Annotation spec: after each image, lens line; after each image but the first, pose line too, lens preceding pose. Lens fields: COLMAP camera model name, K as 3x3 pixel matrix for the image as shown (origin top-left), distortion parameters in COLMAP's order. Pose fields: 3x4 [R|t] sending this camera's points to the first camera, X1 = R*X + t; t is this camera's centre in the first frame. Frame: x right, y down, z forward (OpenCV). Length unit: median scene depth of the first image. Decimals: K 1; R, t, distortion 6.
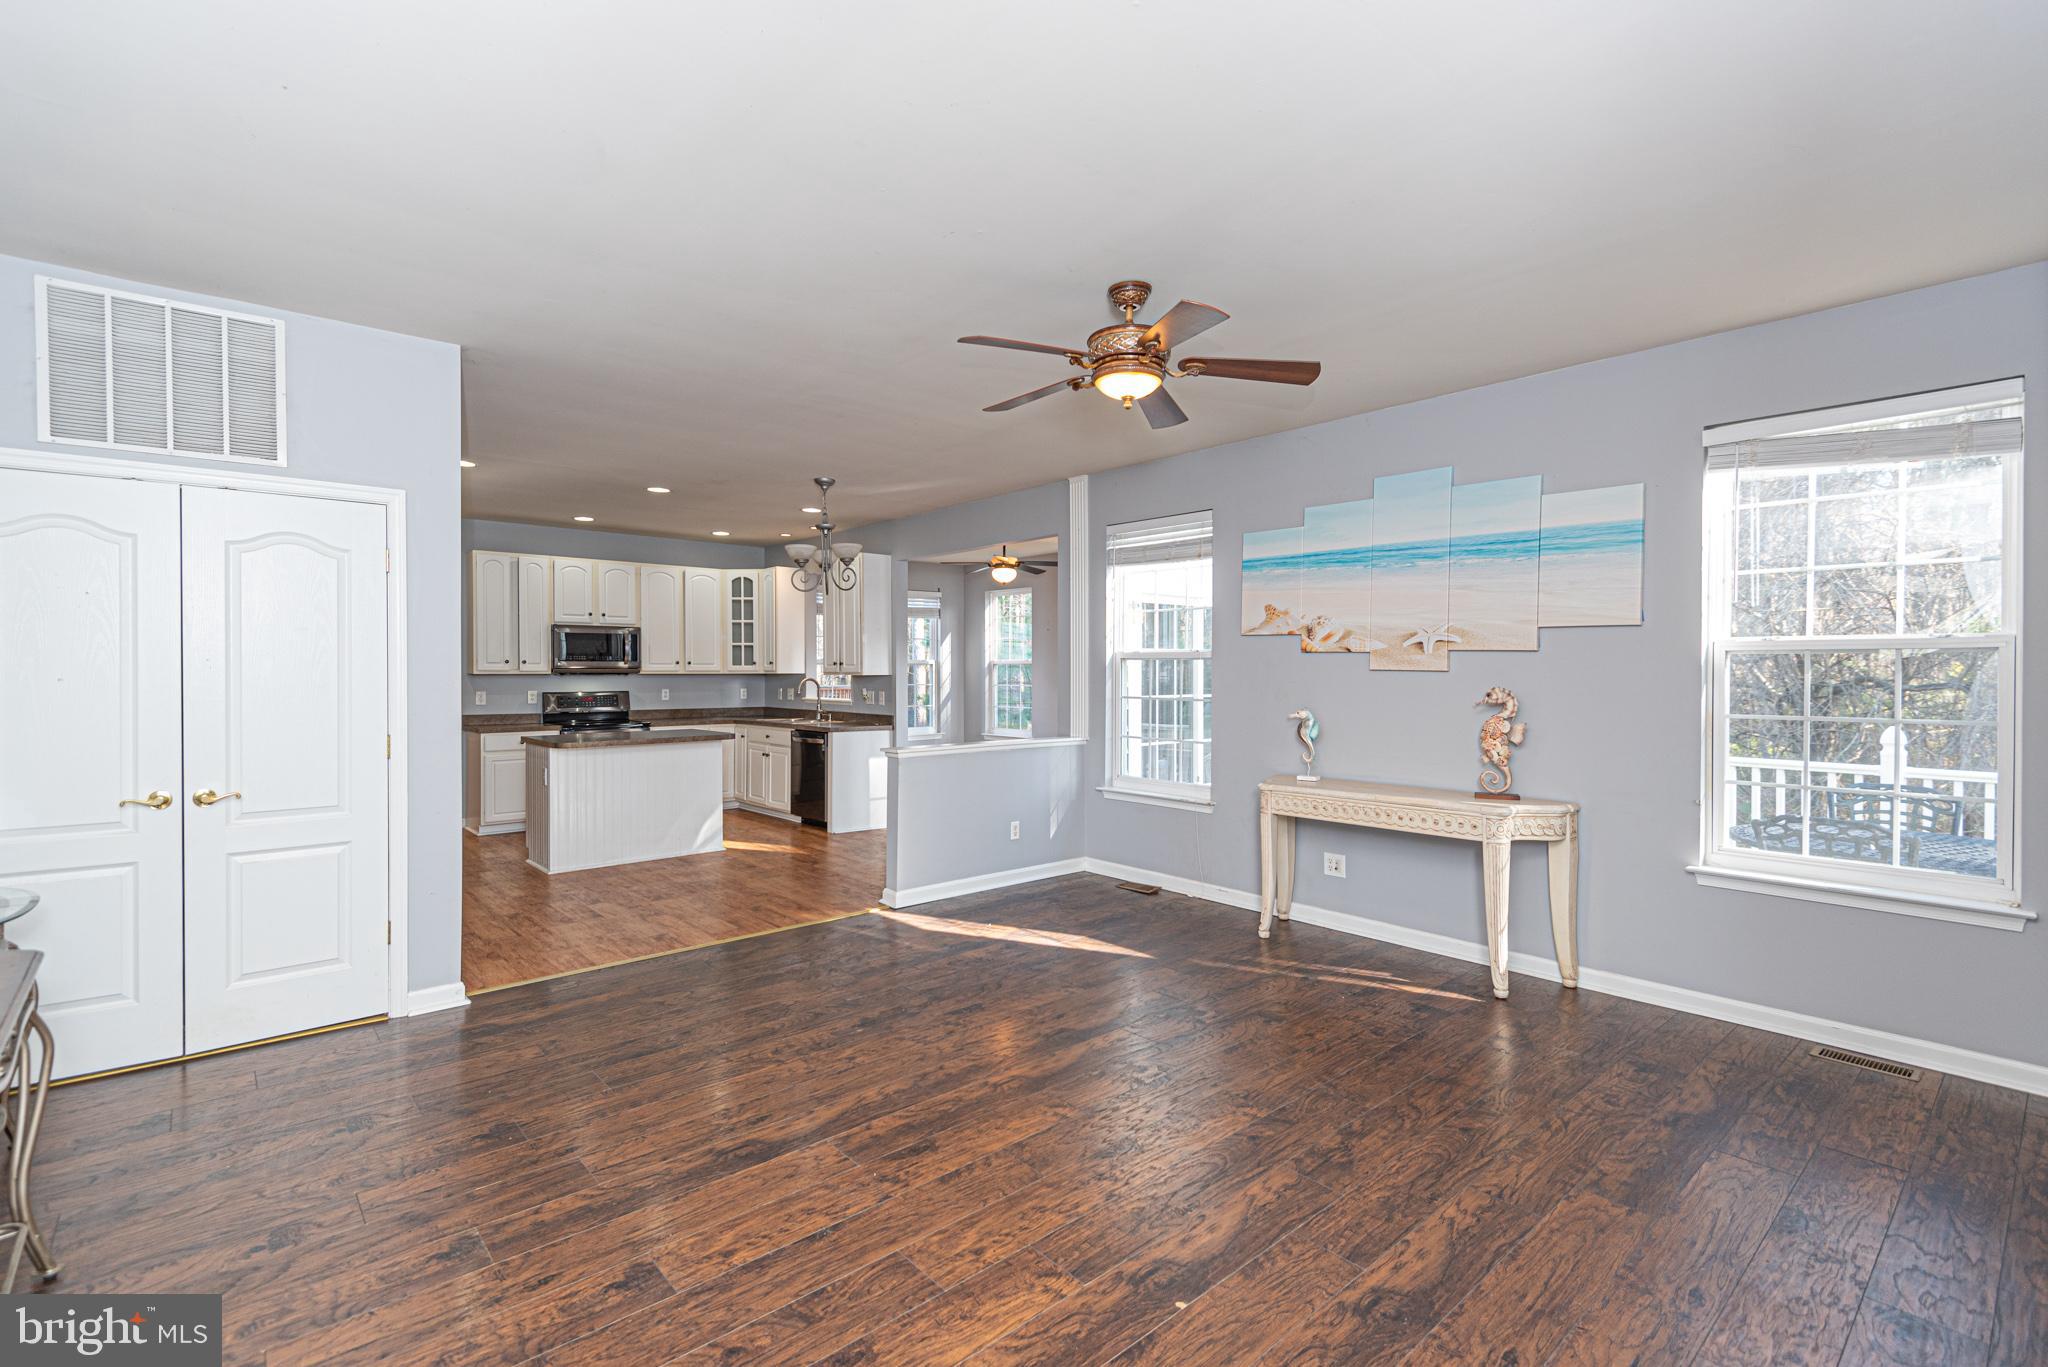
lens RADIAL K [[933.8, 0, 1019.4], [0, 933.8, 674.4], [0, 0, 1]] dist [0.043078, -0.023018]
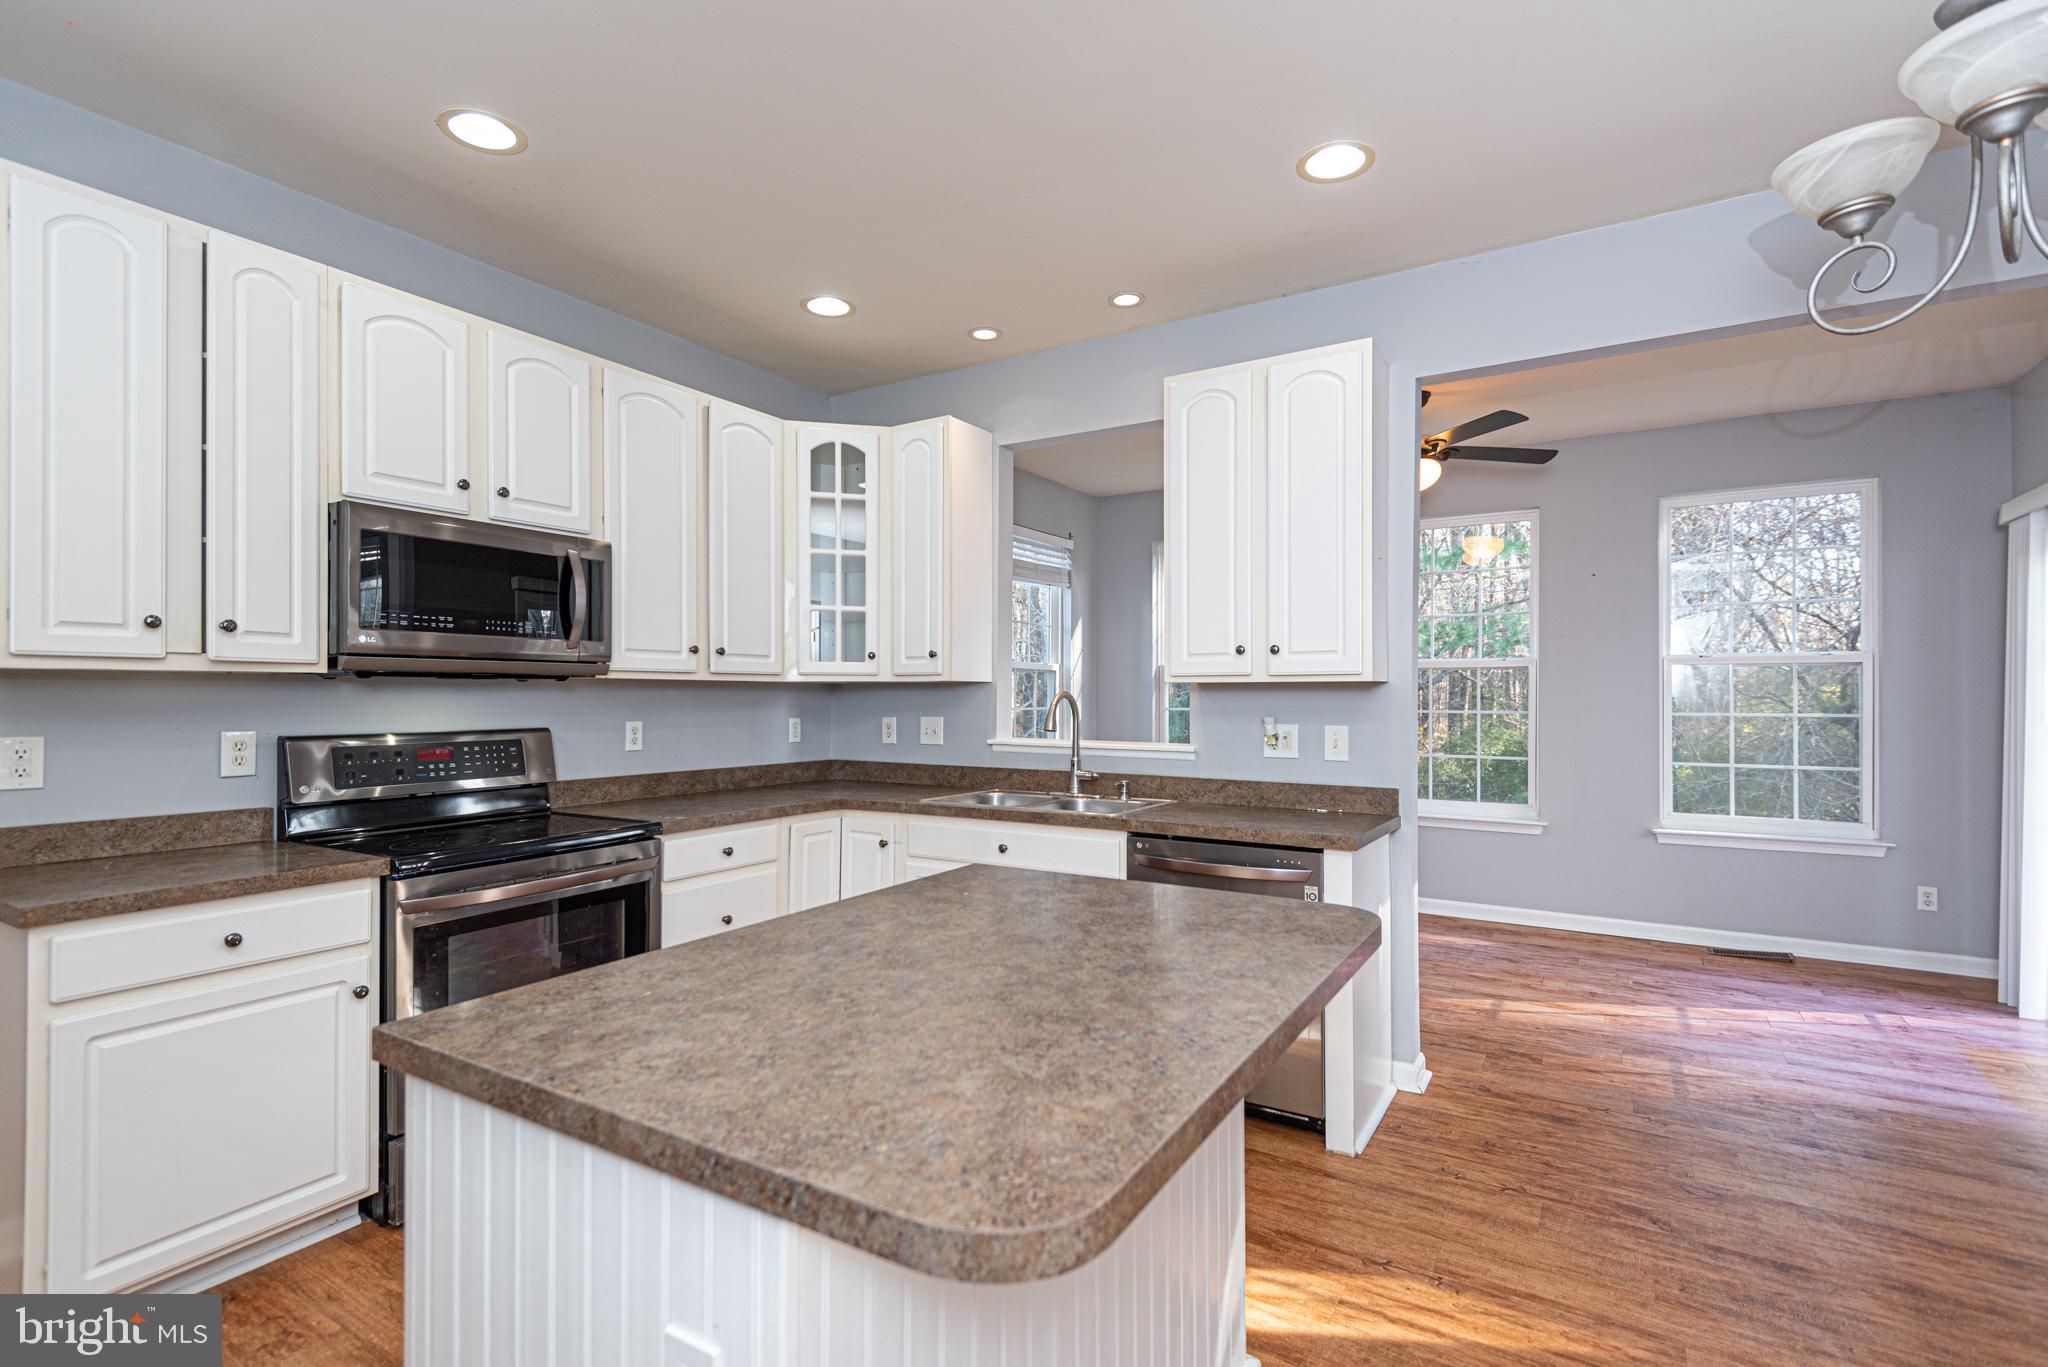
lens RADIAL K [[952.1, 0, 1020.9], [0, 952.1, 691.8], [0, 0, 1]] dist [0.029609, 0.000203]
pose [[0.952820, 0.001792, 0.303530, -0.358302], [0.000882, 0.999962, -0.008675, 0.007202], [-0.303534, 0.008534, 0.952782, 0.607893]]
